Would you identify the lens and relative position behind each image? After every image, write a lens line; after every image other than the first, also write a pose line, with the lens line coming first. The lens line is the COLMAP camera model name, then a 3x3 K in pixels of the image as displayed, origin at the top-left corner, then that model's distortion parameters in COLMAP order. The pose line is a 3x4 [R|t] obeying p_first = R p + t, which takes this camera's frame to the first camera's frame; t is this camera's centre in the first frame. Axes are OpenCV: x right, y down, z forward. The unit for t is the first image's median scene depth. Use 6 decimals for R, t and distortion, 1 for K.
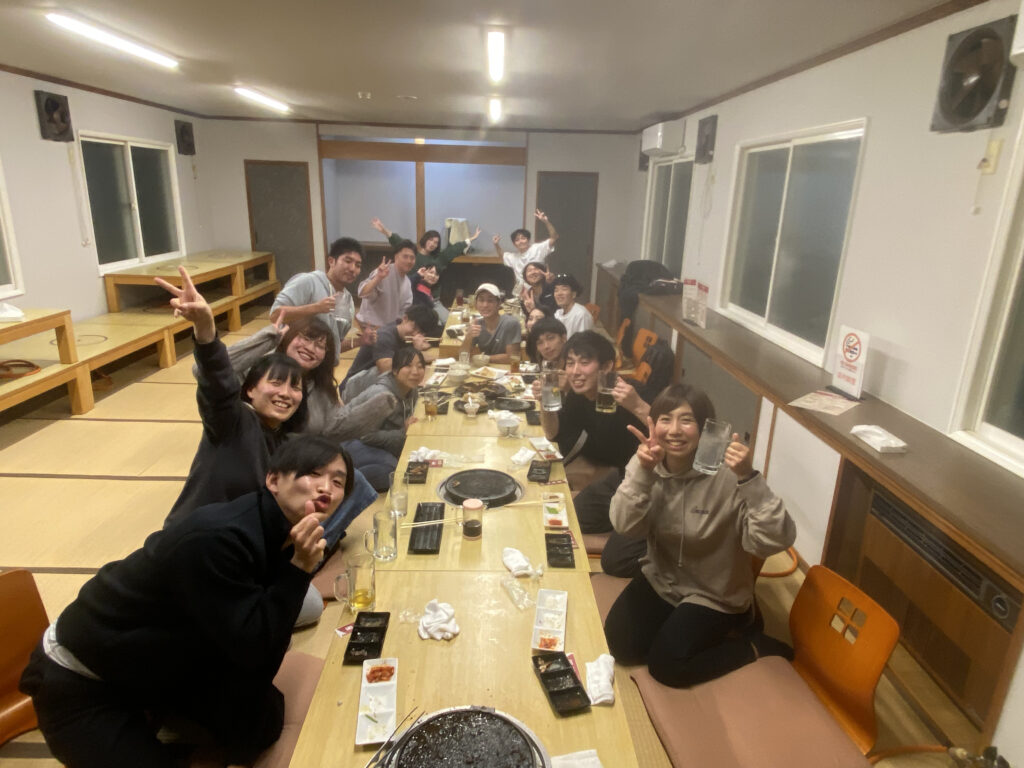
lens RADIAL K [[644.0, 0, 512.0], [0, 644.0, 384.0], [0, 0, 1]] dist [0.001931, 0.000093]
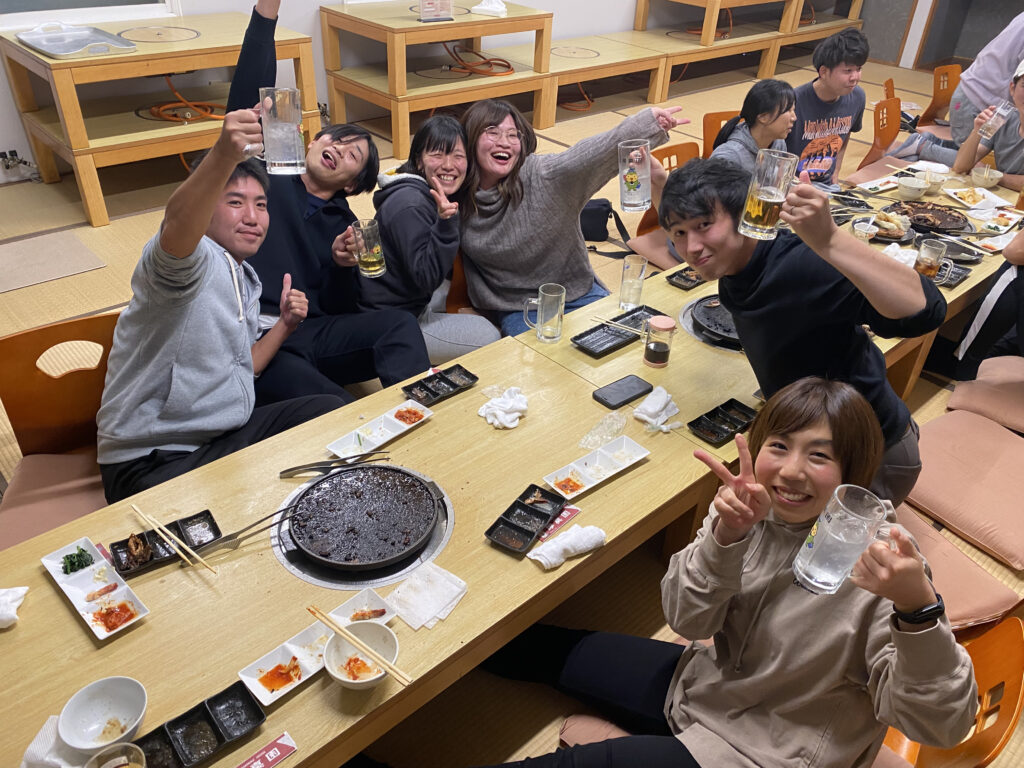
lens RADIAL K [[781.8, 0, 512.0], [0, 781.8, 384.0], [0, 0, 1]] dist [-0.001882, -0.000885]
pose [[0.658011, 0.420297, -0.624798, 0.227626], [-0.239957, 0.903516, 0.355075, -0.015967], [0.713752, -0.083719, 0.695377, 0.114947]]
